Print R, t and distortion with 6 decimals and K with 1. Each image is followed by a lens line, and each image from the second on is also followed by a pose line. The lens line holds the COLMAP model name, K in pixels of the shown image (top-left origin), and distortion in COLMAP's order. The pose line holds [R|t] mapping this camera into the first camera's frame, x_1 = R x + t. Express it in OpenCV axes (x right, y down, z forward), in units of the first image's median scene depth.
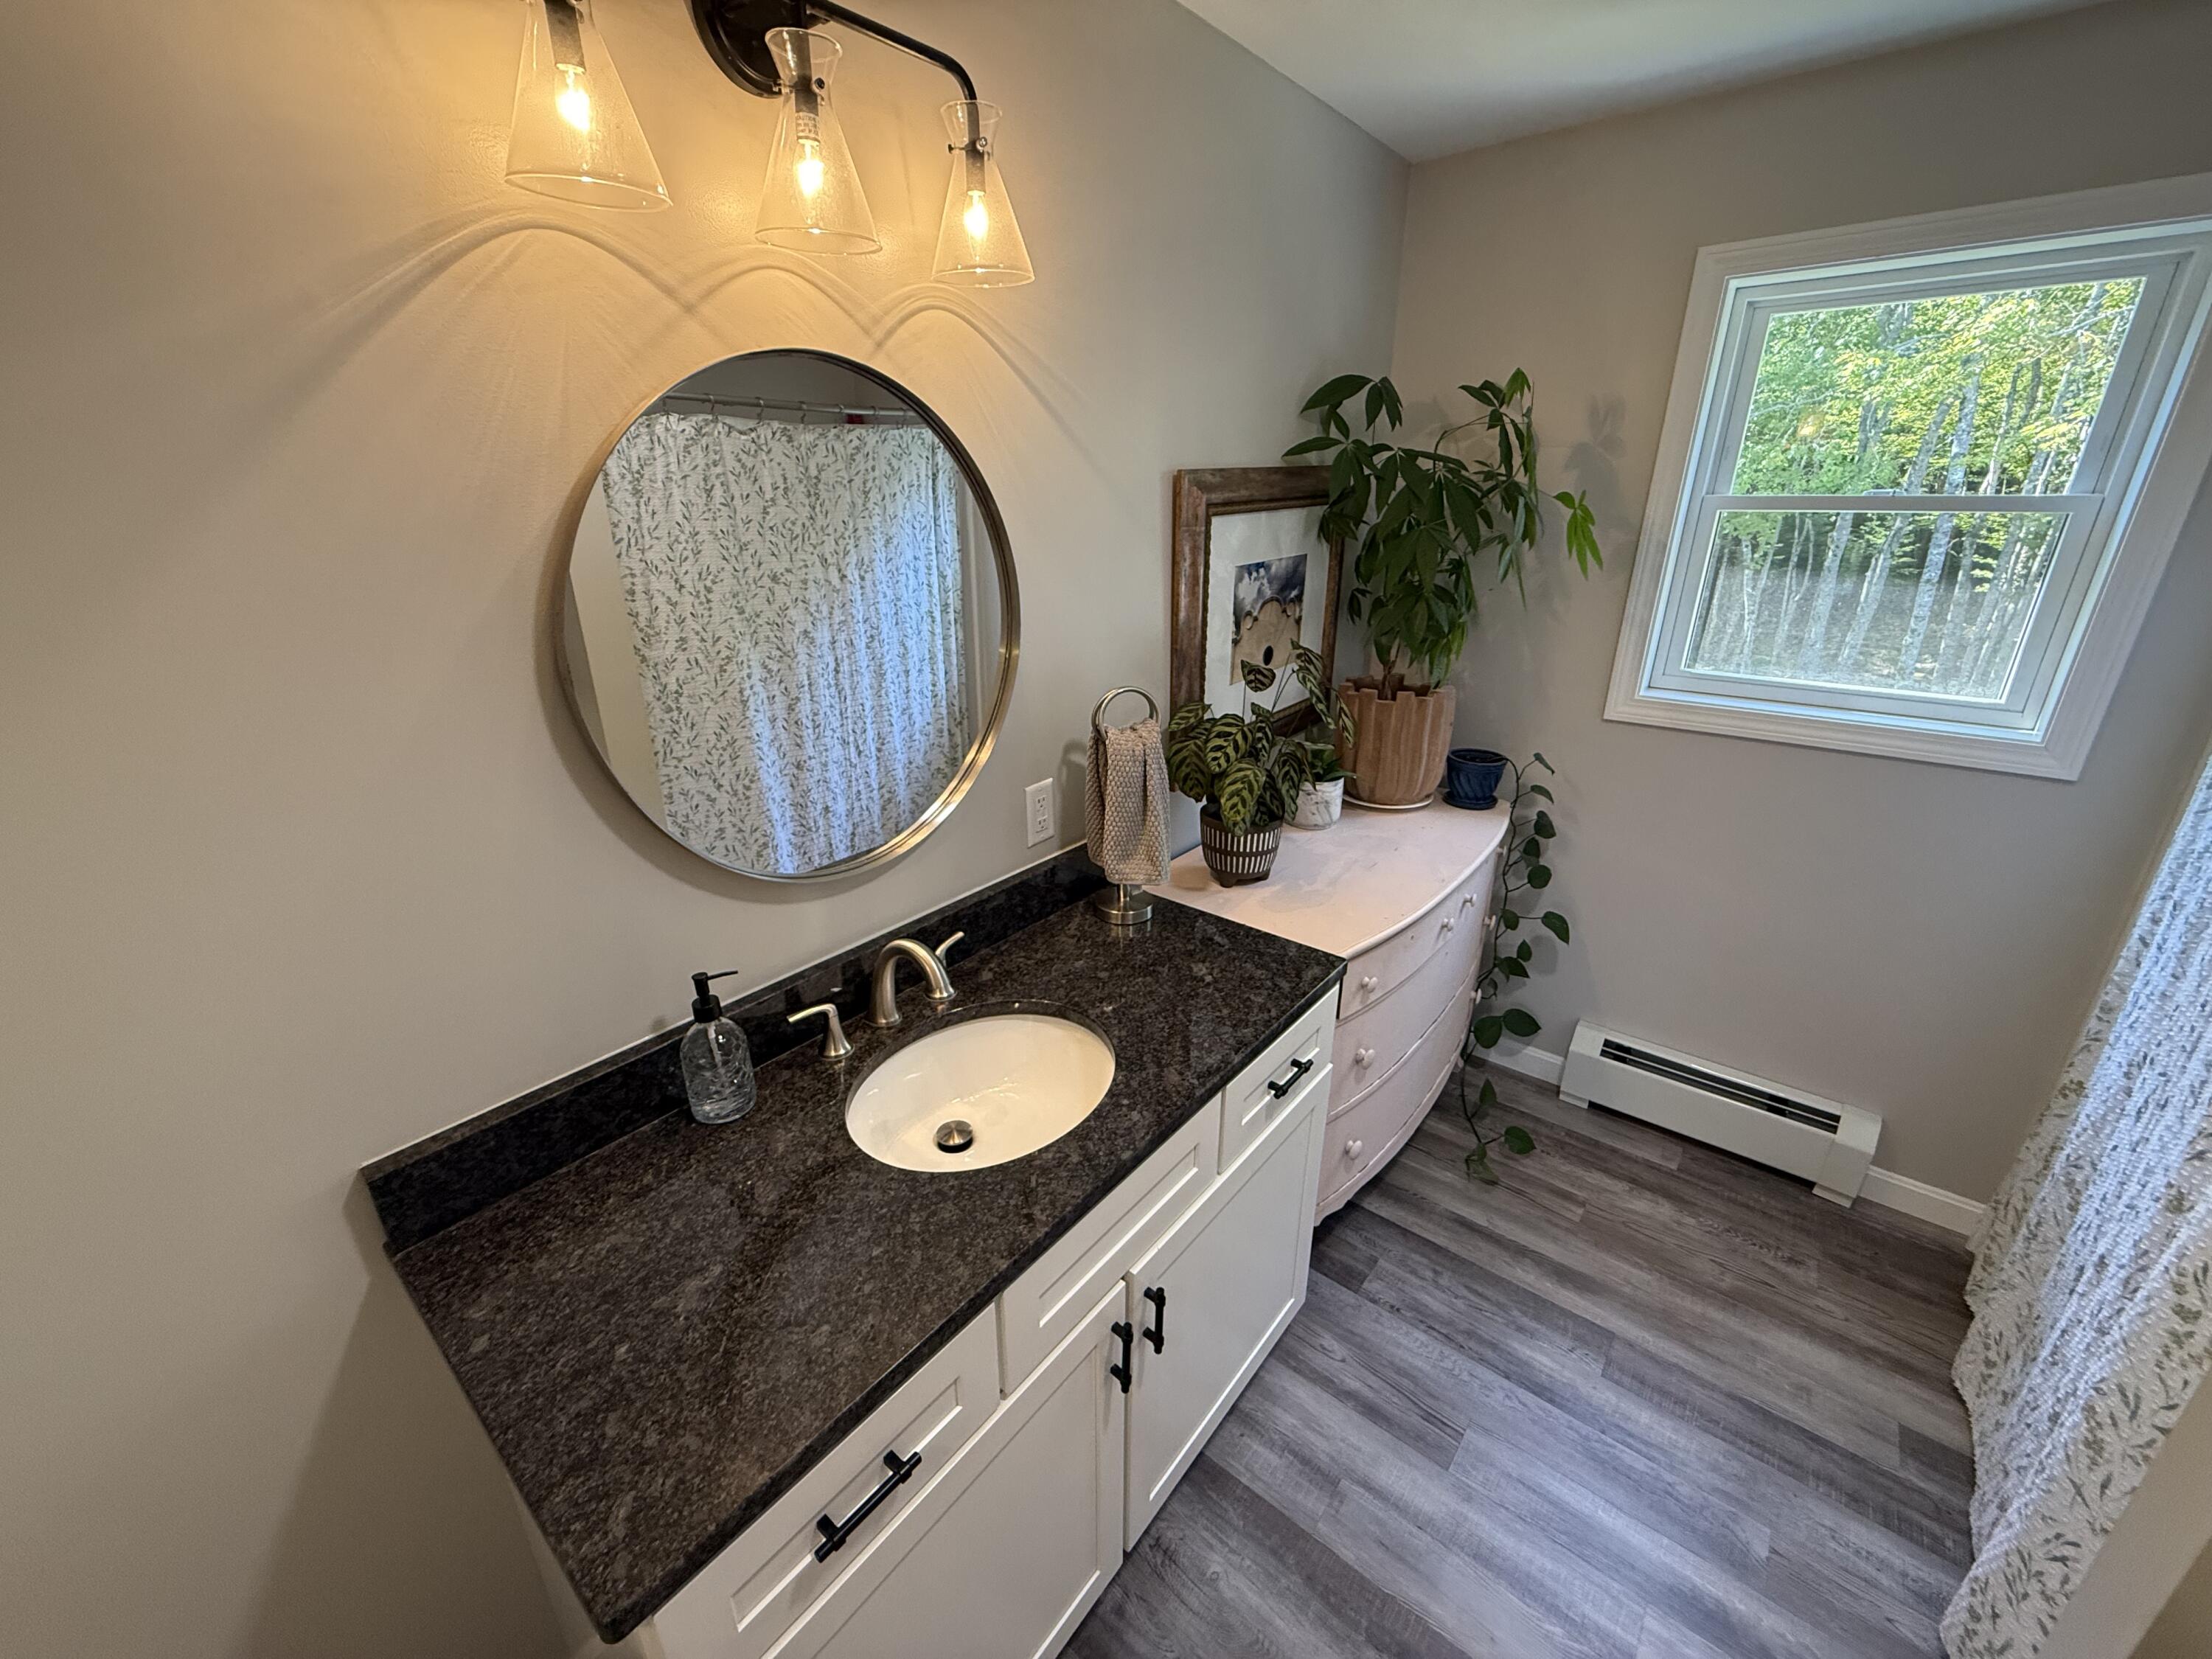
lens RADIAL K [[886.8, 0, 1110.4], [0, 886.8, 818.5], [0, 0, 1]] dist [0.000947, 0.000299]
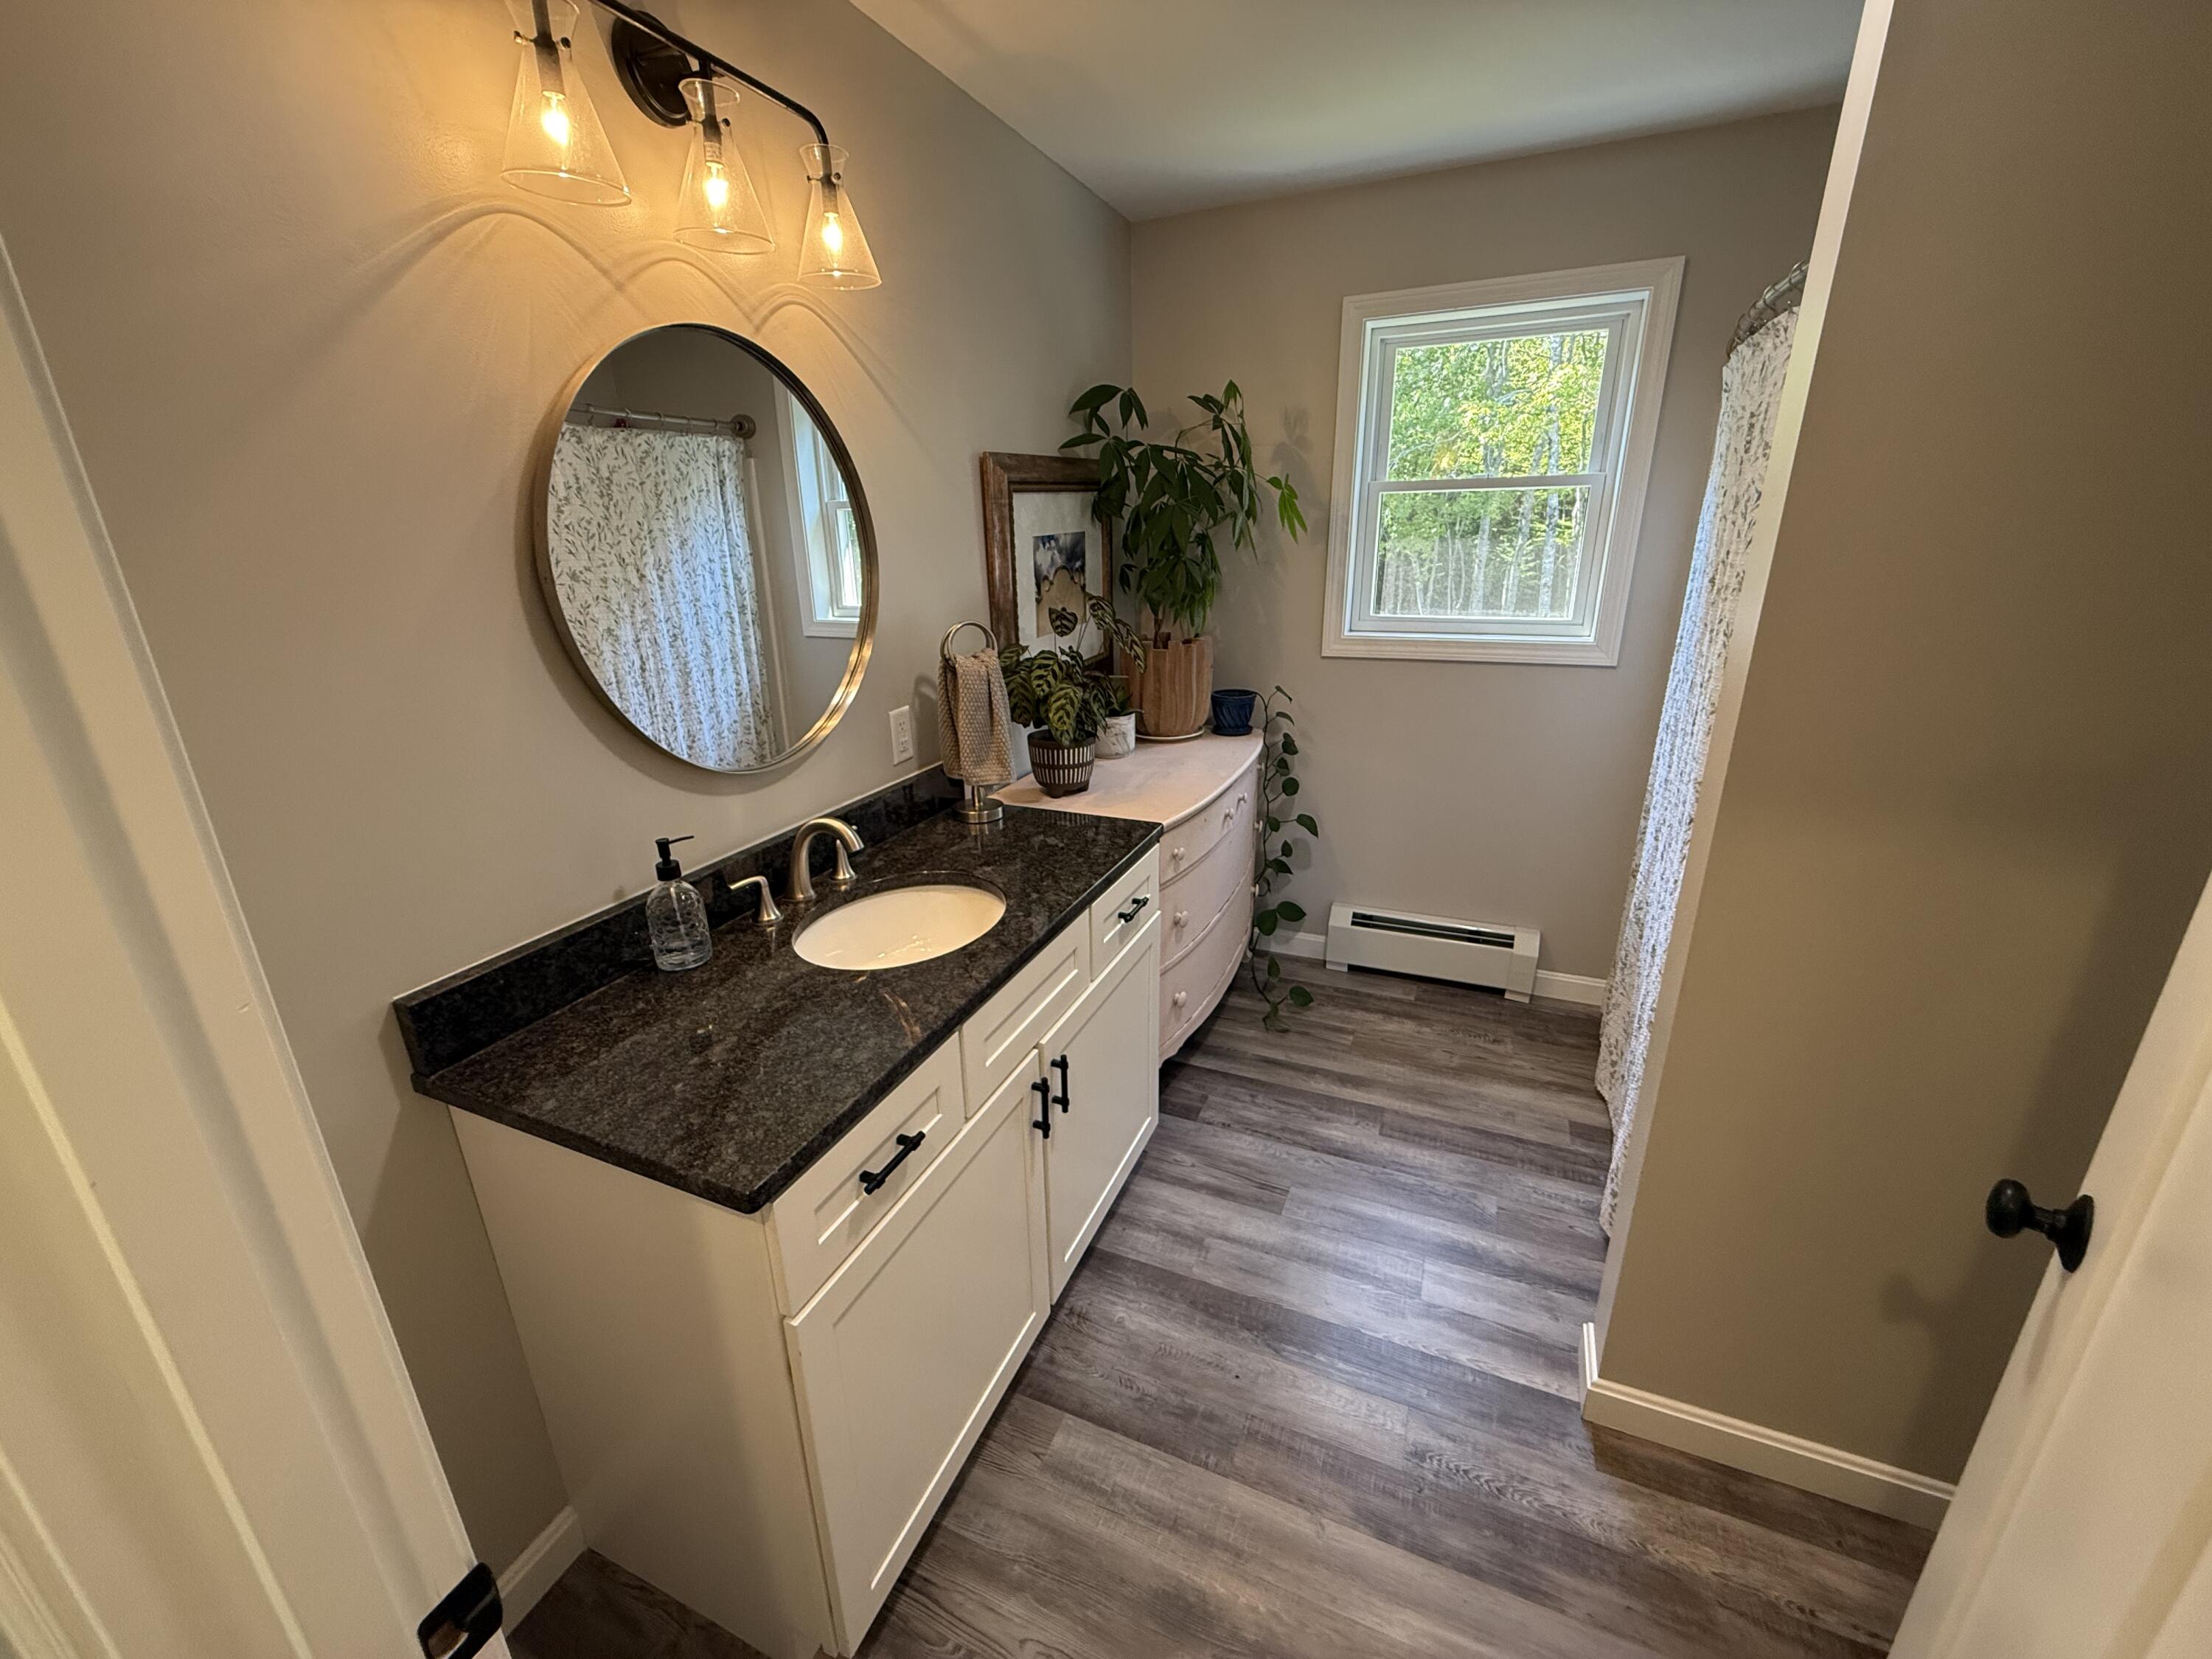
lens RADIAL K [[886.8, 0, 1111.7], [0, 886.8, 824.3], [0, 0, 1]] dist [0.000947, 0.000299]
pose [[0.960495, -0.103524, 0.258325, -0.118794], [0.113082, 0.993334, -0.022379, 0.158272], [-0.254287, 0.050706, 0.965799, -0.191794]]
